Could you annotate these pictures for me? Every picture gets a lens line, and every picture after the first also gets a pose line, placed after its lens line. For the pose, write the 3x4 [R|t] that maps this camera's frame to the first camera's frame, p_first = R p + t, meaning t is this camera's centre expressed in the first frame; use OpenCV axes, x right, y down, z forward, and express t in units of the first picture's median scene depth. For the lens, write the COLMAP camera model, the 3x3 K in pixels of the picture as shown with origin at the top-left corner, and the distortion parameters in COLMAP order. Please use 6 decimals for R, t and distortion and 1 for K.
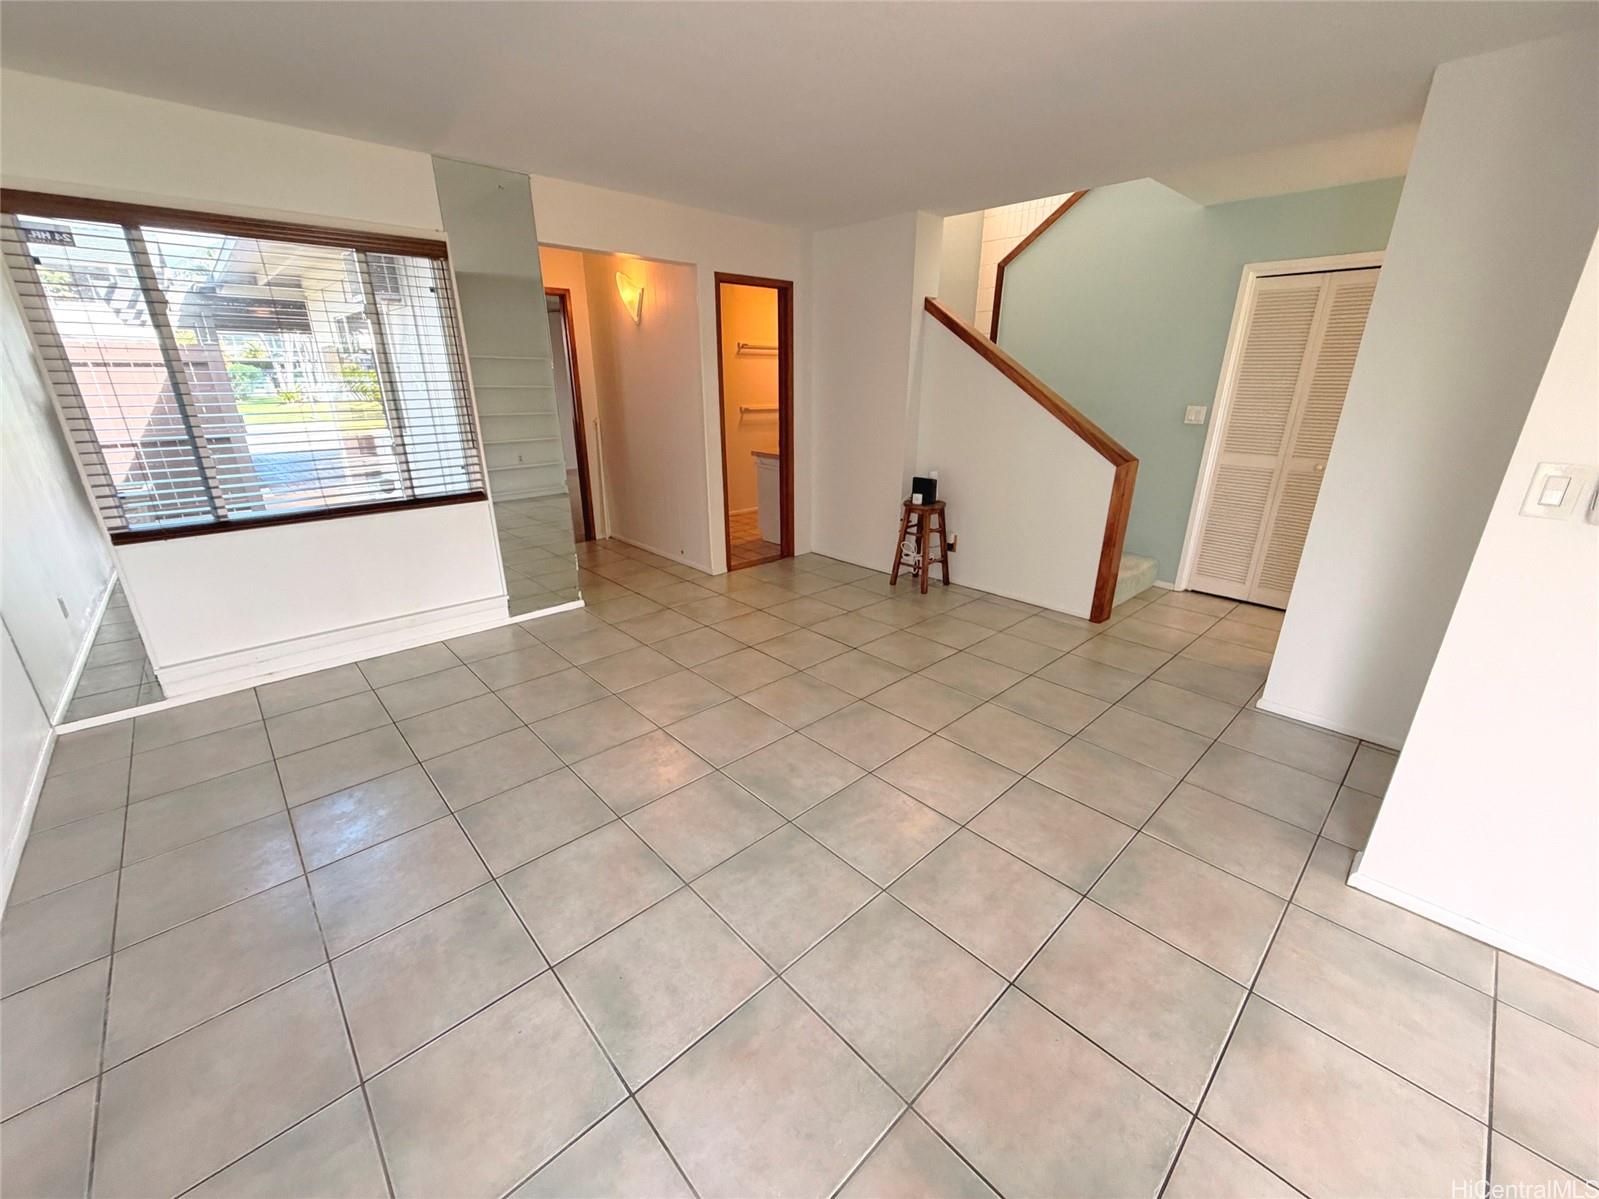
lens RADIAL K [[633.1, 0, 798.6], [0, 633.1, 600.1], [0, 0, 1]] dist [-0.002345, 0.000234]
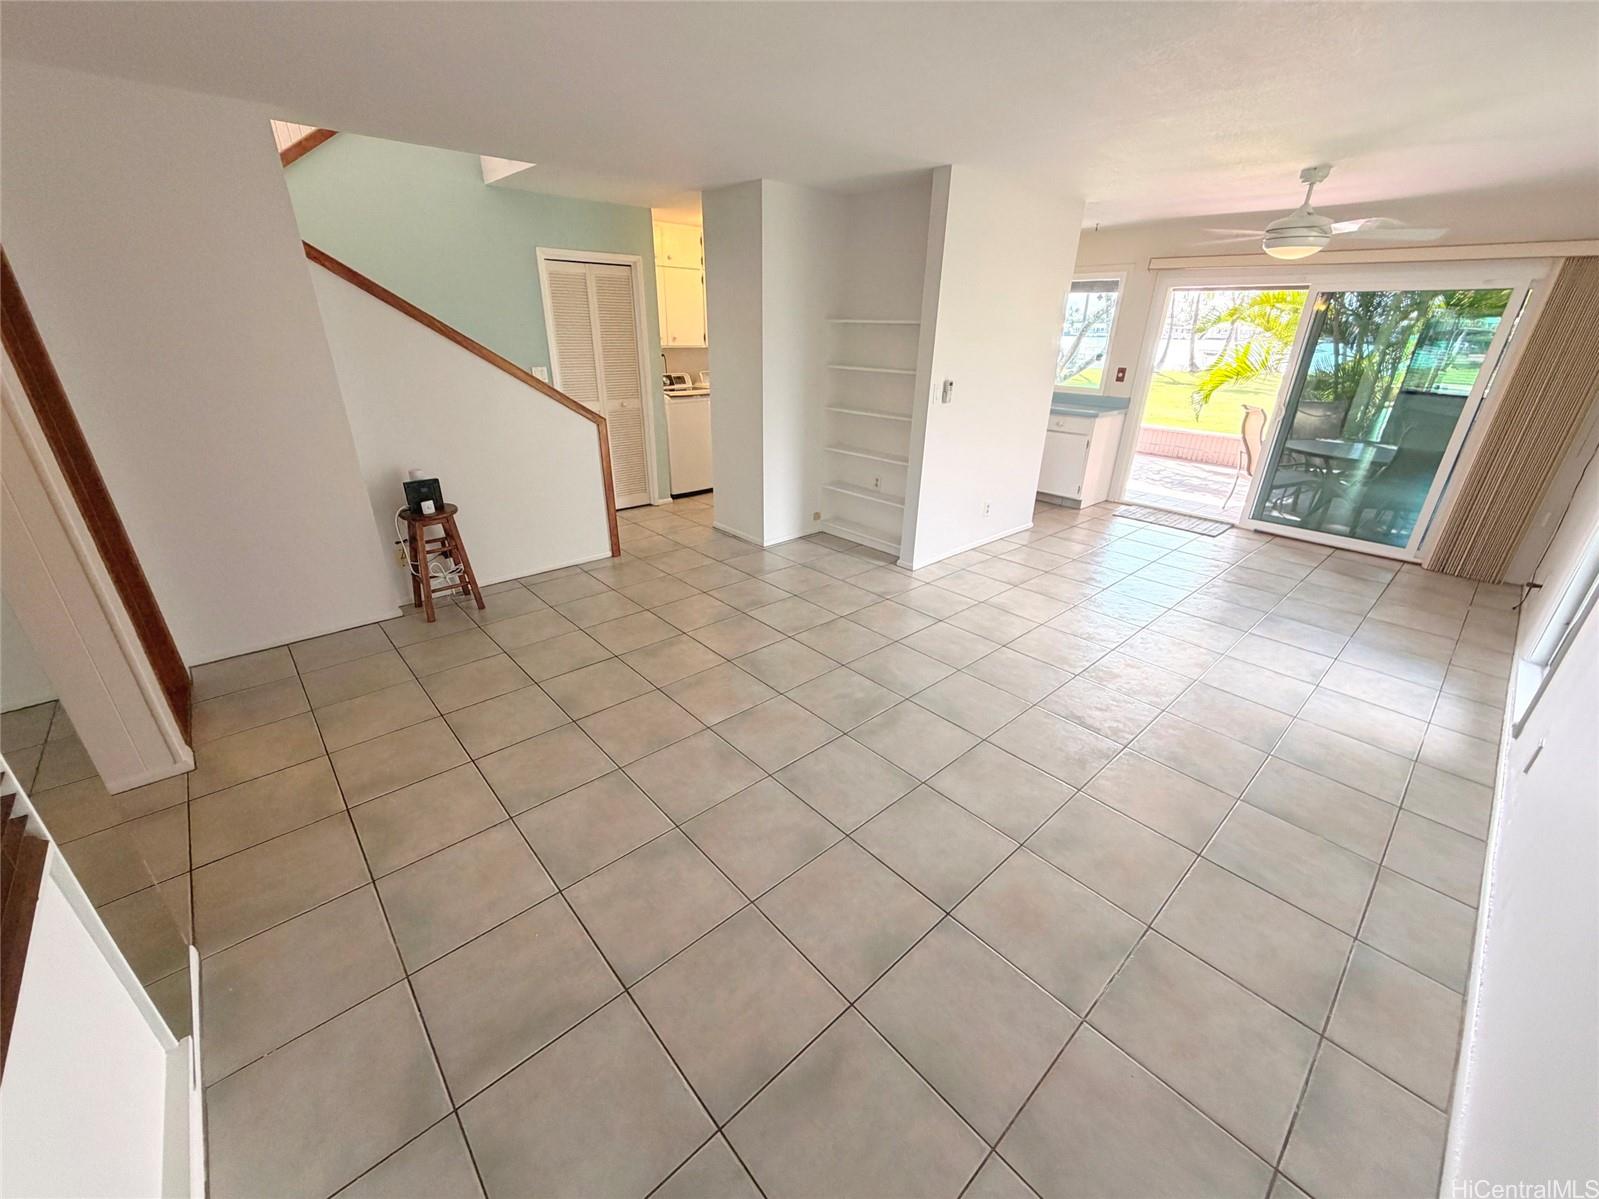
lens RADIAL K [[633.1, 0, 798.6], [0, 633.1, 600.1], [0, 0, 1]] dist [-0.002345, 0.000234]
pose [[0.020598, -0.405912, 0.913680, -0.754807], [0.321898, 0.867904, 0.378319, -0.273099], [-0.946550, 0.286319, 0.148539, 0.612386]]
